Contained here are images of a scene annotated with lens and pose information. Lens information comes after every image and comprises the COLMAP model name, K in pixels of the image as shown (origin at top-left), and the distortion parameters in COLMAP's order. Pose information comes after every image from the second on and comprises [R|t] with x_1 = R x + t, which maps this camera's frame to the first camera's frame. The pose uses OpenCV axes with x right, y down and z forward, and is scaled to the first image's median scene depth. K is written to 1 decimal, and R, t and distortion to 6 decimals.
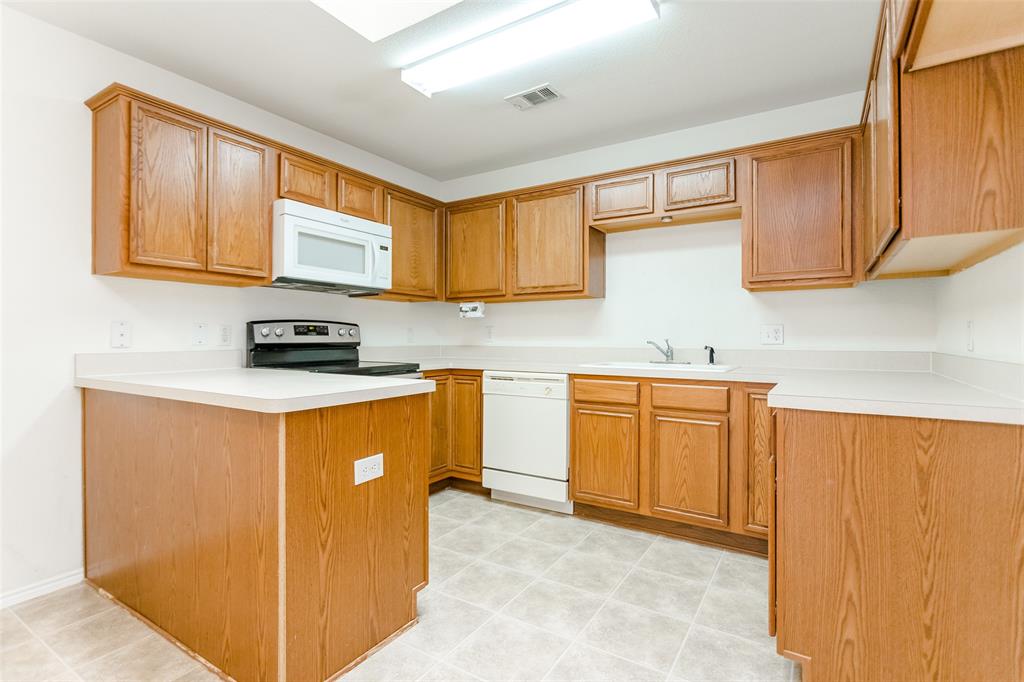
lens RADIAL K [[491.1, 0, 510.4], [0, 491.1, 334.5], [0, 0, 1]] dist [-0.002732, 0.004327]
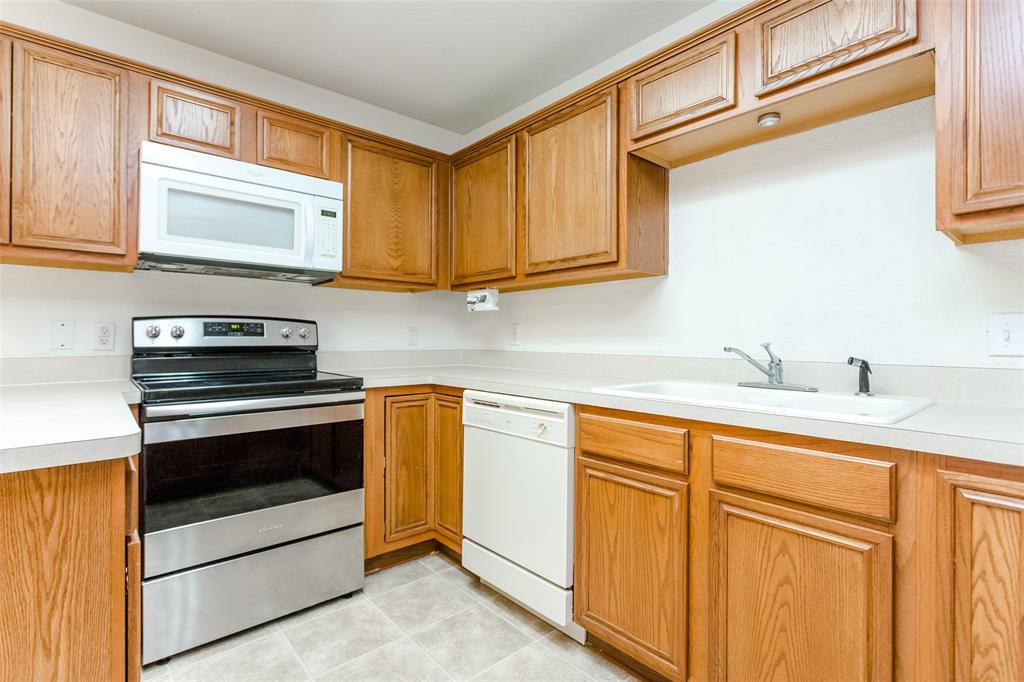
lens RADIAL K [[491.1, 0, 507.3], [0, 491.1, 333.9], [0, 0, 1]] dist [-0.002732, 0.004327]
pose [[0.956479, -0.000714, -0.291801, 0.220249], [0.000380, 0.999999, -0.001201, -0.000782], [0.291802, 0.001038, 0.956478, 0.441008]]
